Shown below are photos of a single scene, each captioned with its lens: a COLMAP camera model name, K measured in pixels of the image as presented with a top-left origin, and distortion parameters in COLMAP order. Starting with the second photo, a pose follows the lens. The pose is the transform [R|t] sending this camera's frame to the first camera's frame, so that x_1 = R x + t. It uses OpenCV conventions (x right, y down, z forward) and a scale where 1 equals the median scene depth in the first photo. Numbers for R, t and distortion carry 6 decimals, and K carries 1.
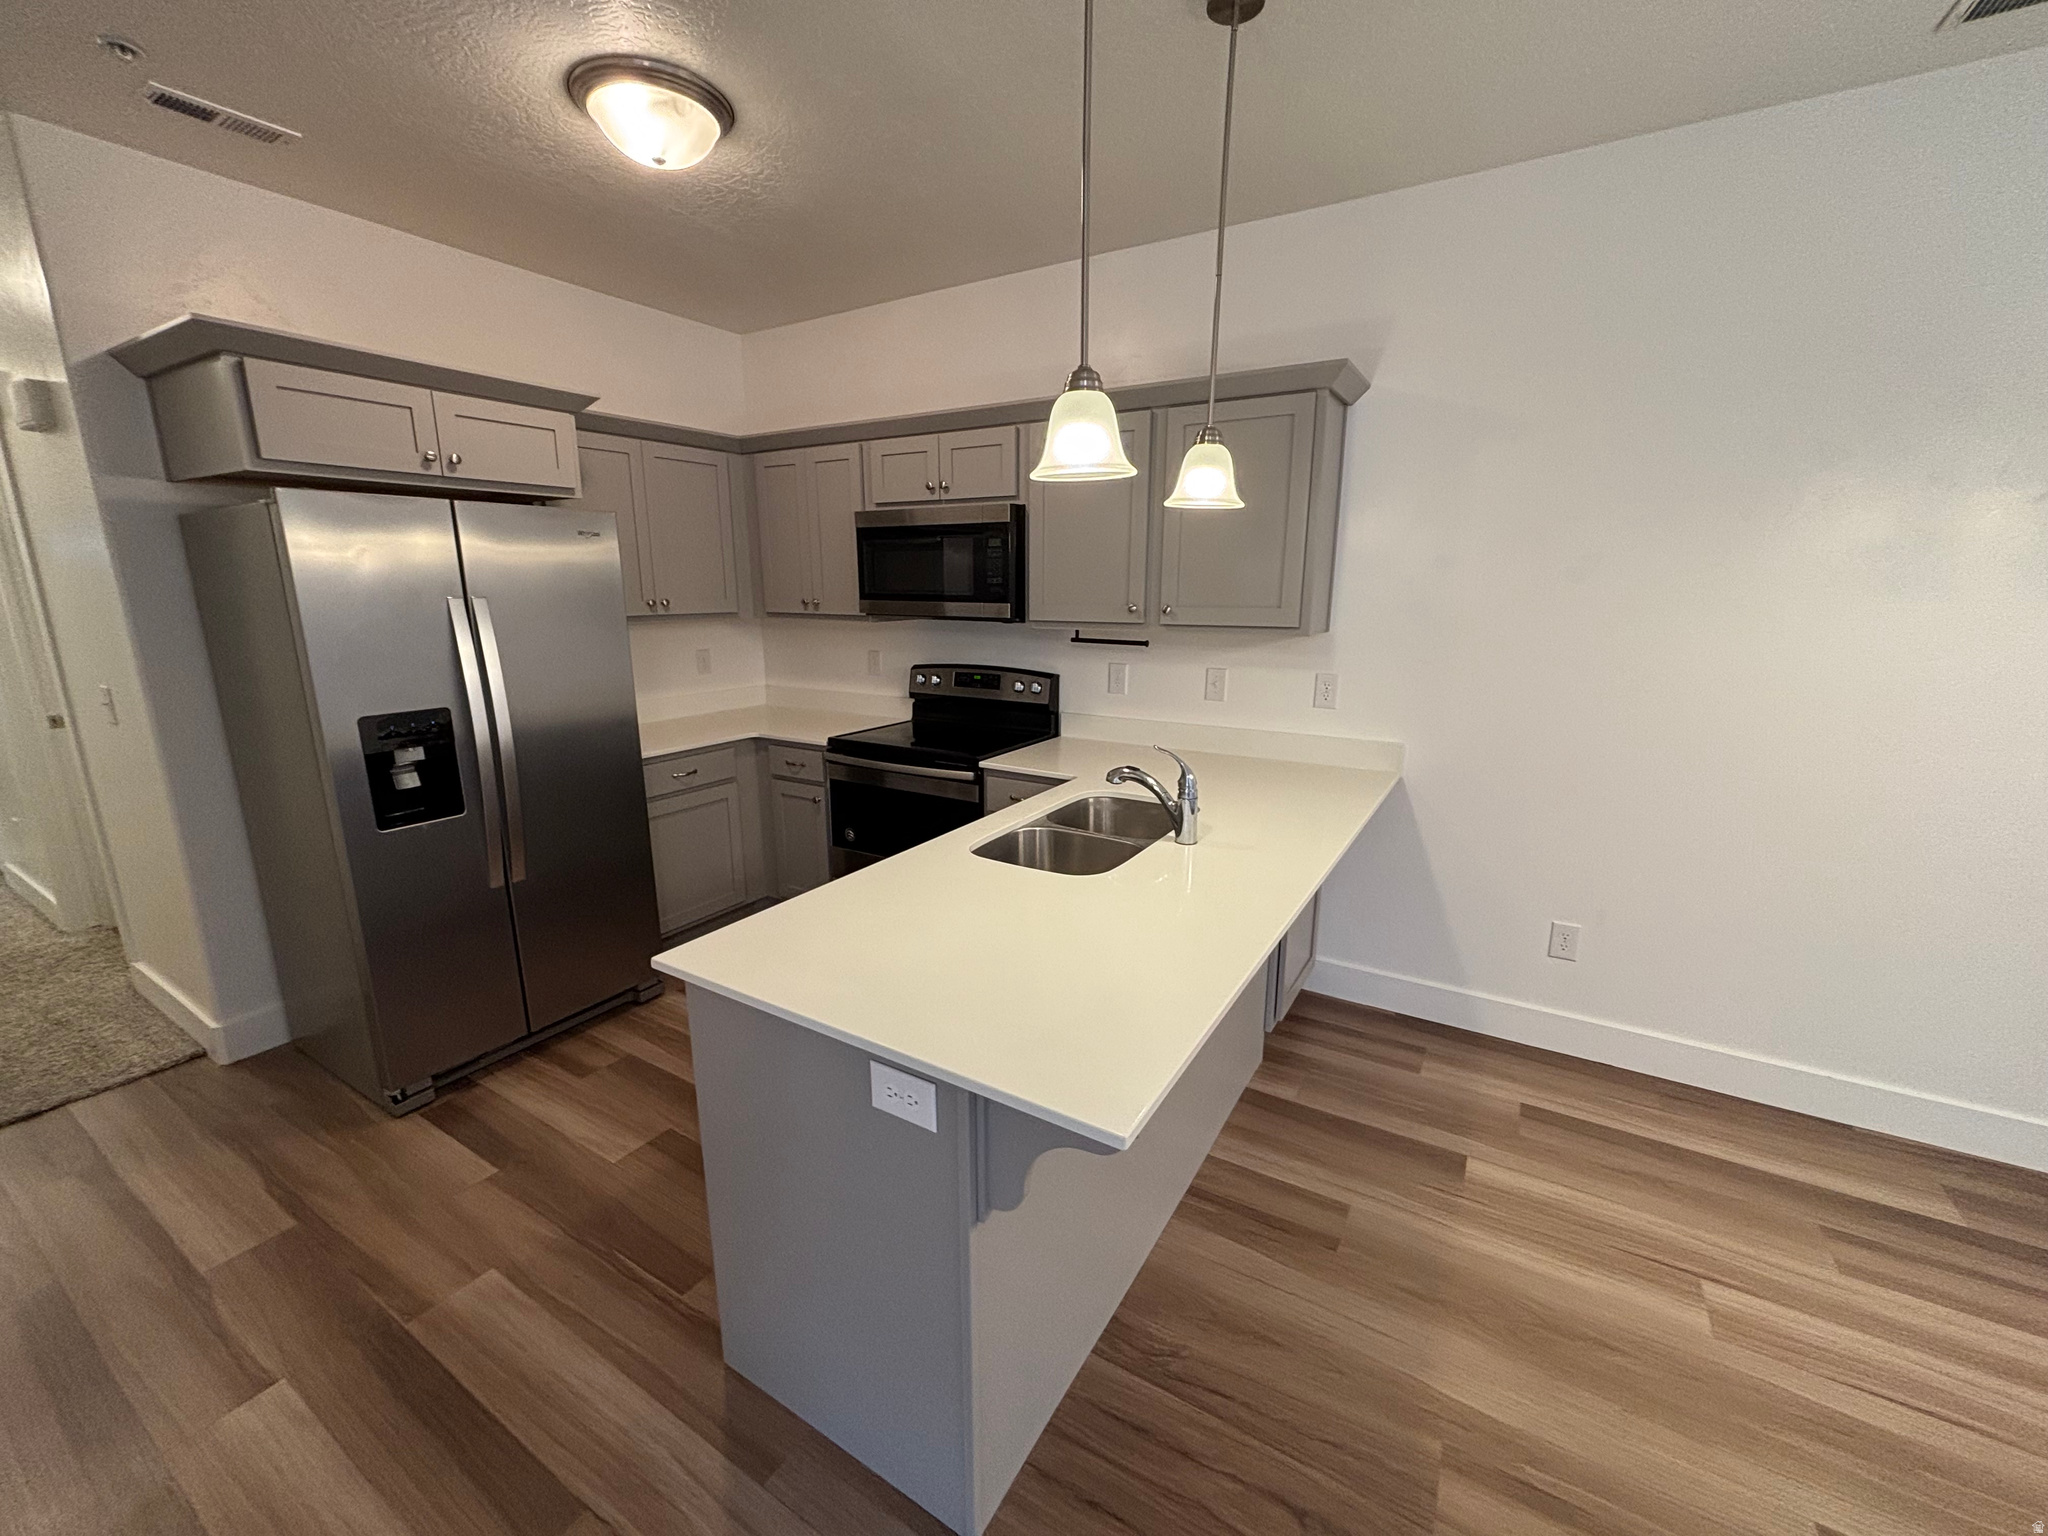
lens RADIAL K [[820.5, 0, 1024.9], [0, 820.5, 769.4], [0, 0, 1]] dist [-0.001811, -0.000493]
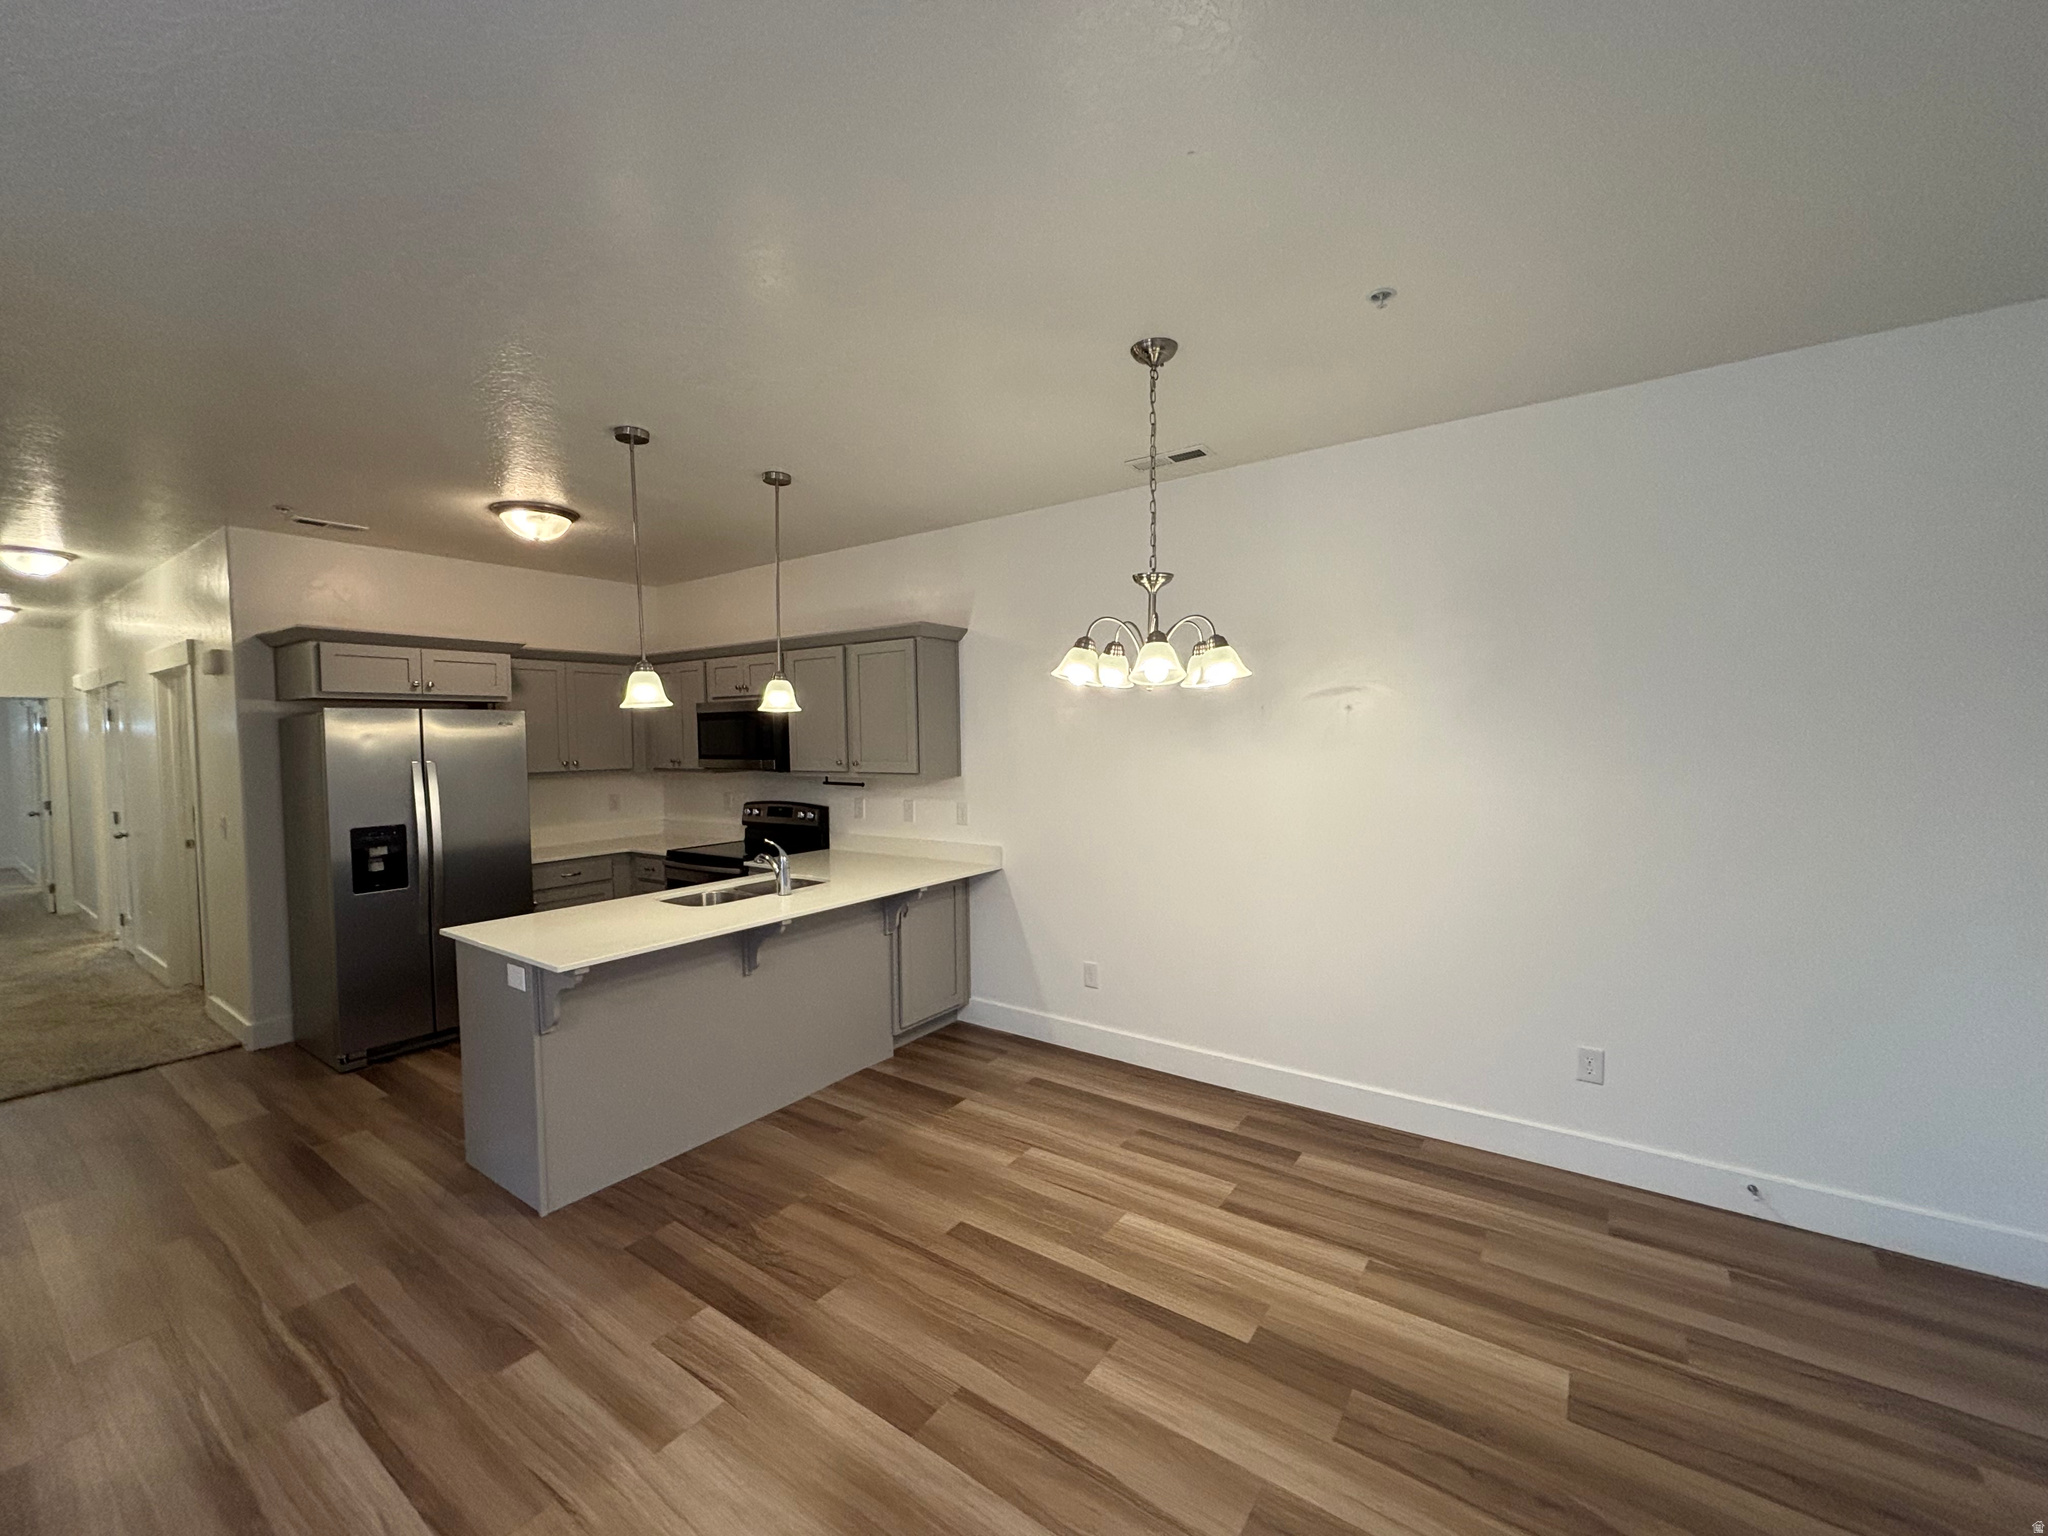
lens RADIAL K [[820.0, 0, 1020.8], [0, 820.0, 768.5], [0, 0, 1]] dist [-0.001634, 0.000128]
pose [[0.997372, -0.013326, -0.071212, 0.701441], [0.000072, 0.983118, -0.182971, 0.121971], [0.072448, 0.182485, 0.980536, -0.610334]]
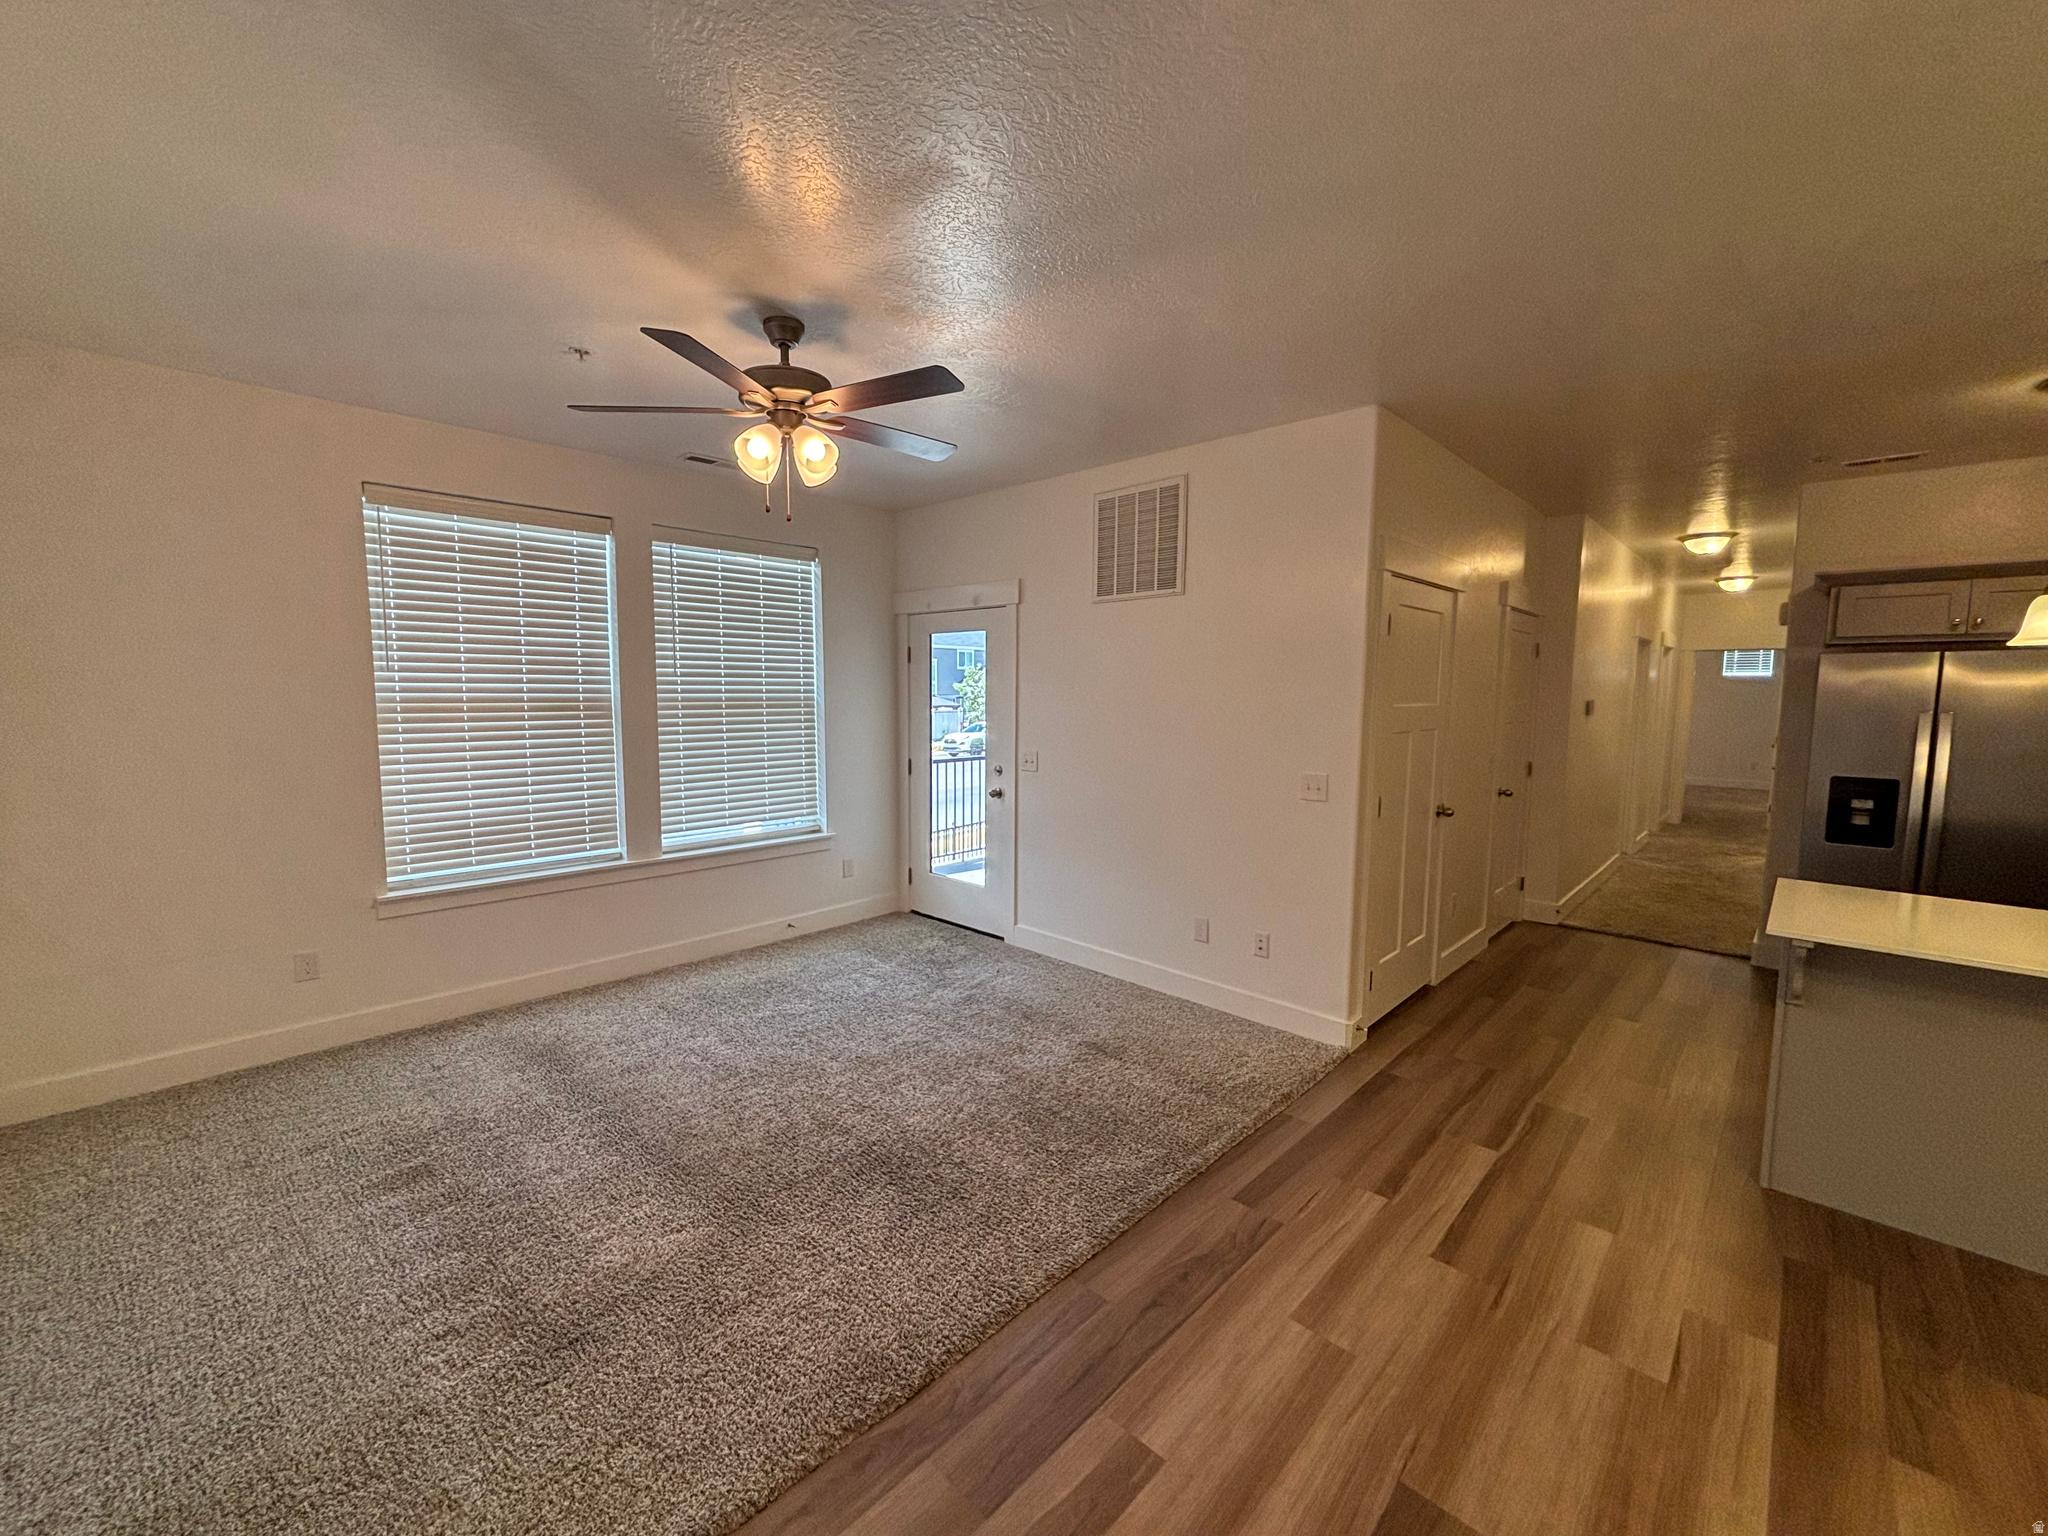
lens RADIAL K [[820.0, 0, 1020.8], [0, 820.0, 768.5], [0, 0, 1]] dist [-0.001634, 0.000128]
pose [[-0.217254, 0.090024, -0.971955, 1.157764], [-0.225714, 0.964118, 0.139750, 0.062635], [0.949660, 0.249745, -0.189139, -0.305698]]
